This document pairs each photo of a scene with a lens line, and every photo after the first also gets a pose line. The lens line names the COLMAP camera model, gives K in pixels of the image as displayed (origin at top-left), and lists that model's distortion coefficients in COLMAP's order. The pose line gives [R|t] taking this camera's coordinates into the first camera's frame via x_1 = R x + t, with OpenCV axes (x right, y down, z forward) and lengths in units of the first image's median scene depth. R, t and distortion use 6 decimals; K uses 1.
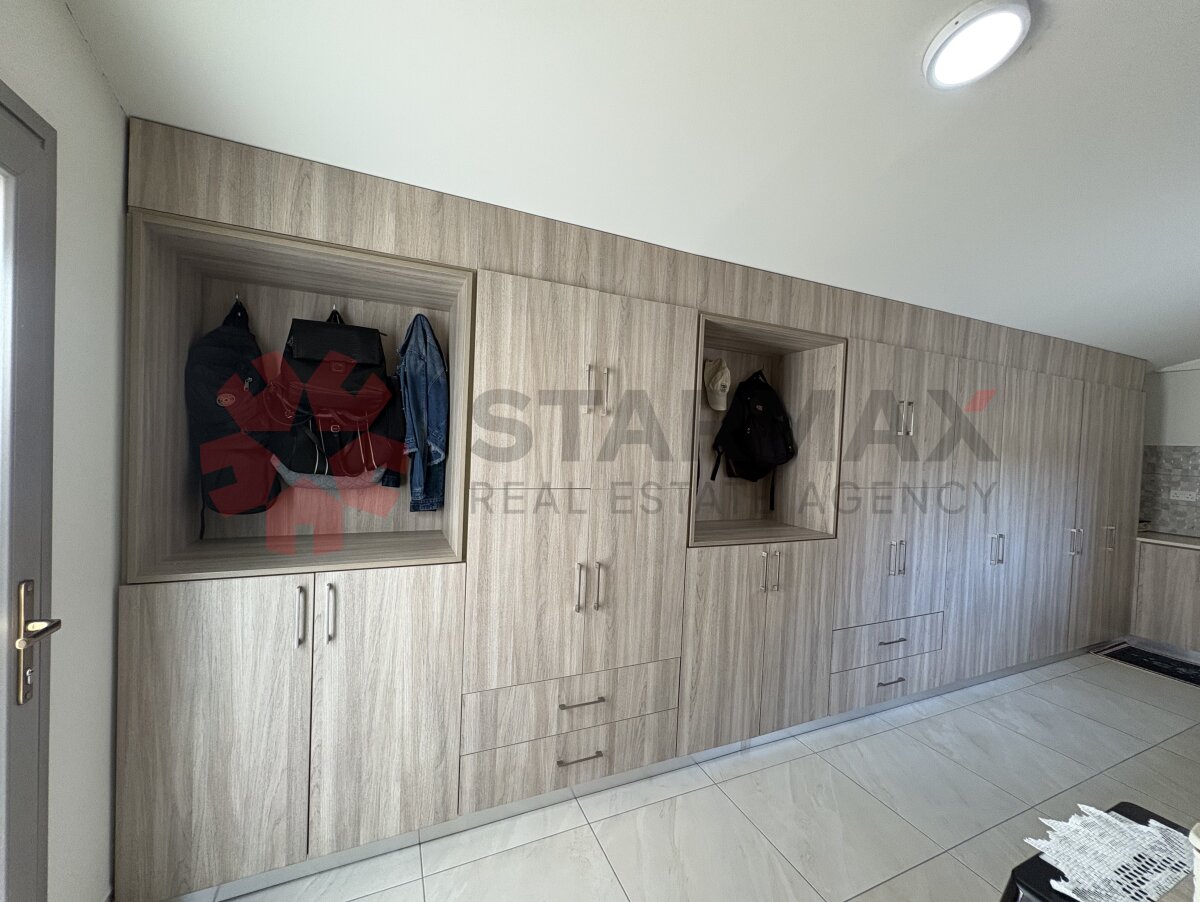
lens RADIAL K [[480.3, 0, 600.8], [0, 480.3, 452.6], [0, 0, 1]] dist [0.000035, -0.000092]
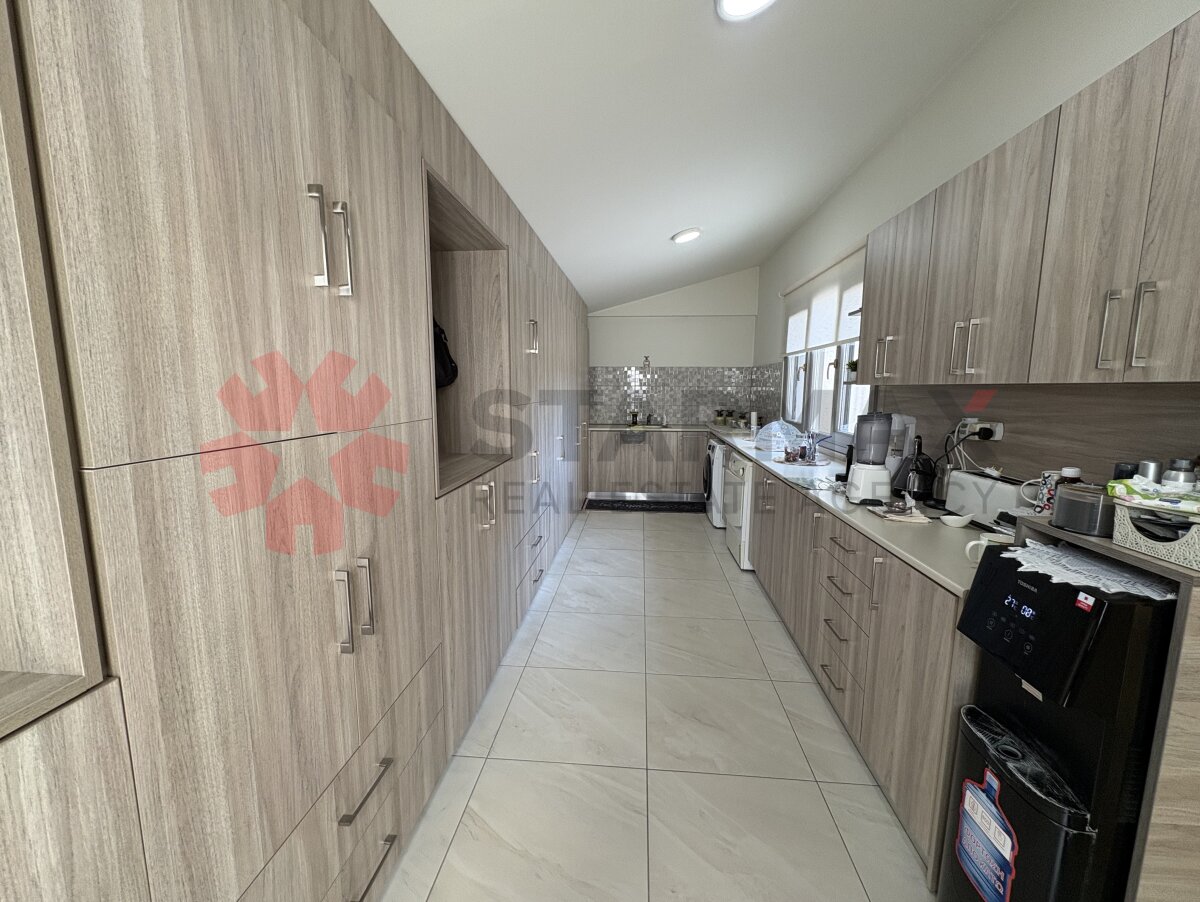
lens RADIAL K [[480.3, 0, 598.9], [0, 480.3, 452.4], [0, 0, 1]] dist [0.000035, -0.000092]
pose [[0.479901, -0.156913, 0.863177, -0.362671], [0.035106, 0.986522, 0.159817, 0.021790], [-0.876620, -0.046394, 0.478941, 0.495473]]
